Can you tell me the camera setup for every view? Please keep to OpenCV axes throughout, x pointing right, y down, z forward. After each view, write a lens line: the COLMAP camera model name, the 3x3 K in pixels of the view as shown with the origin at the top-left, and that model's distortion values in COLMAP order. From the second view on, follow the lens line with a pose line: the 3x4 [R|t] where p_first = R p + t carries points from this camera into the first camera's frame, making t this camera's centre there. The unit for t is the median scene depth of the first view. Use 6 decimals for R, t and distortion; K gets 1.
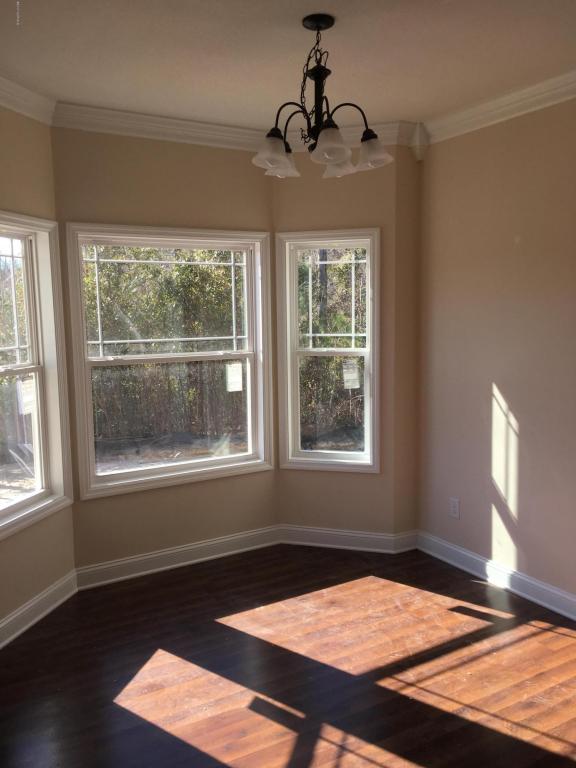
lens RADIAL K [[652.8, 0, 281.4], [0, 652.8, 384.0], [0, 0, 1]] dist [0.081833, -0.108692]
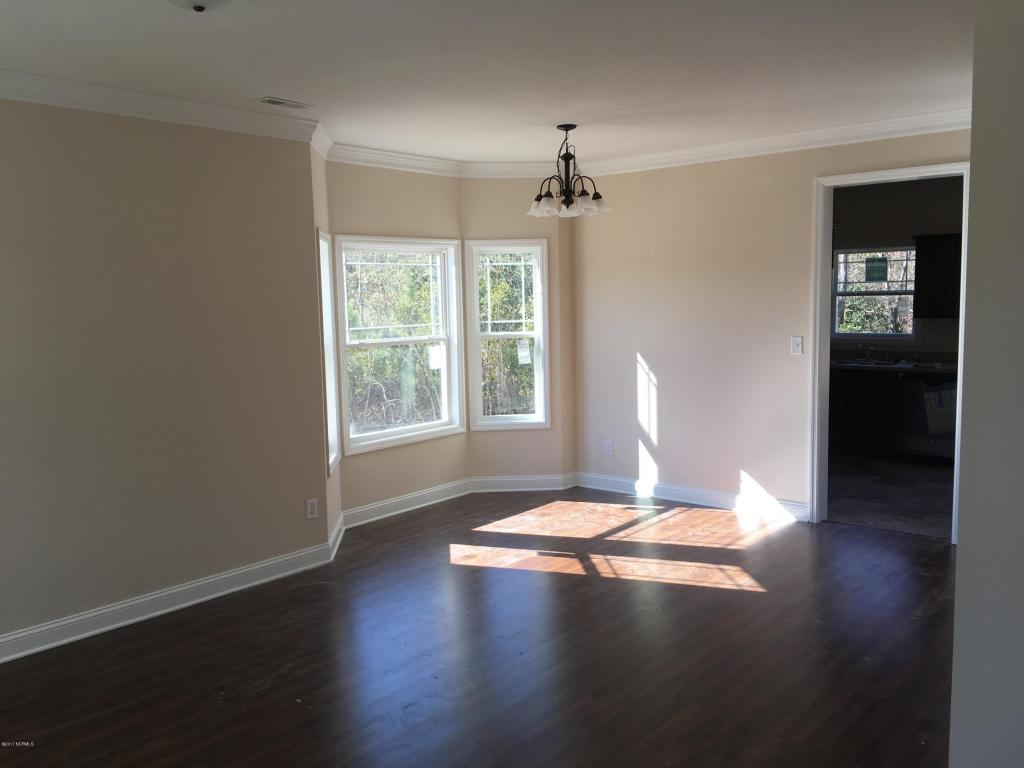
lens RADIAL K [[870.4, 0, 519.0], [0, 870.4, 384.5], [0, 0, 1]] dist [0.081833, -0.108692]
pose [[0.937877, -0.041085, 0.344526, -0.560569], [0.047600, 0.998812, -0.010467, 0.074699], [-0.343687, 0.026216, 0.938718, -0.664595]]
